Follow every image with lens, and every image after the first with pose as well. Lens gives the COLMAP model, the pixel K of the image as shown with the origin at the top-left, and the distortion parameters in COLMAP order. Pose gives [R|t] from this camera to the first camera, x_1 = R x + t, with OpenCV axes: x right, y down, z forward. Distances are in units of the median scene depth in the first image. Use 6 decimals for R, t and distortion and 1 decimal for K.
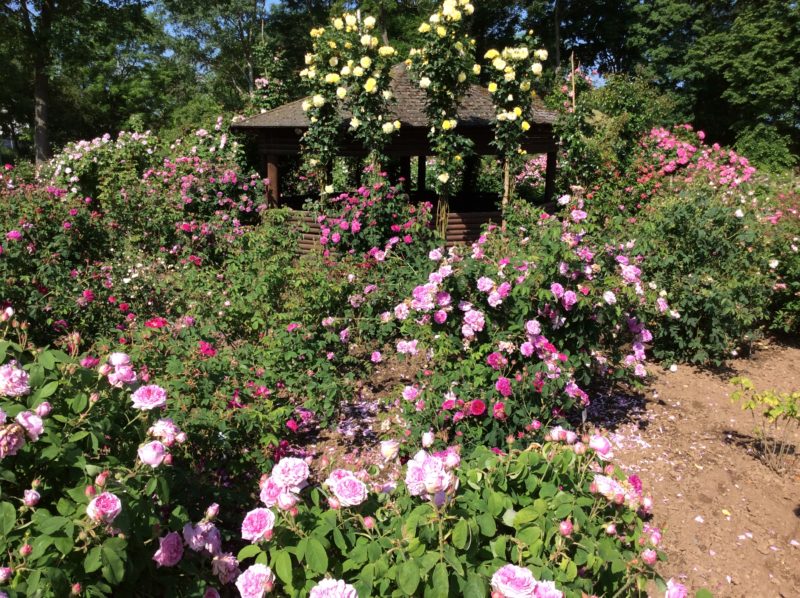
lens RADIAL K [[741.6, 0, 399.9], [0, 741.6, 298.5], [0, 0, 1]] dist [0.018330, 0.000000]
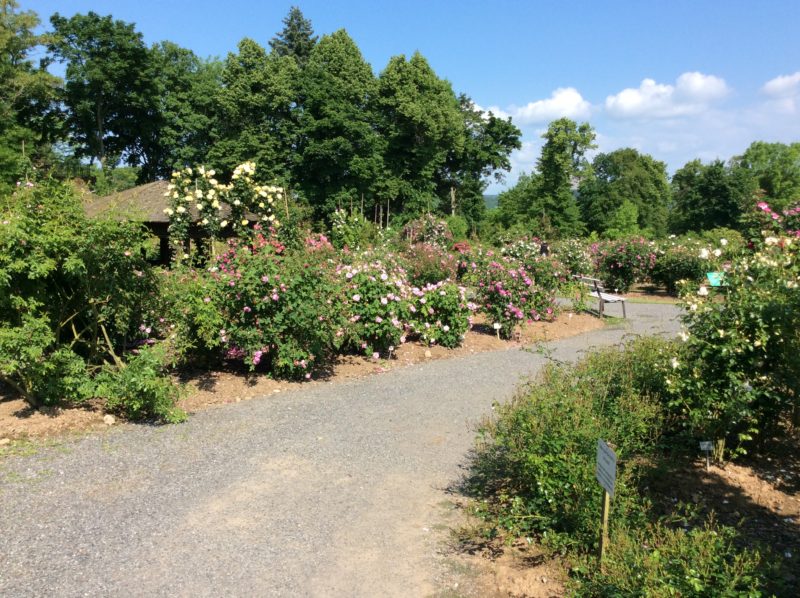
lens RADIAL K [[741.6, 0, 399.1], [0, 741.6, 298.8], [0, 0, 1]] dist [0.018330, 0.000000]
pose [[0.781953, -0.054247, 0.620972, -0.153032], [0.117002, 0.991273, -0.060738, 0.024406], [-0.612258, 0.120149, 0.781476, -0.139976]]
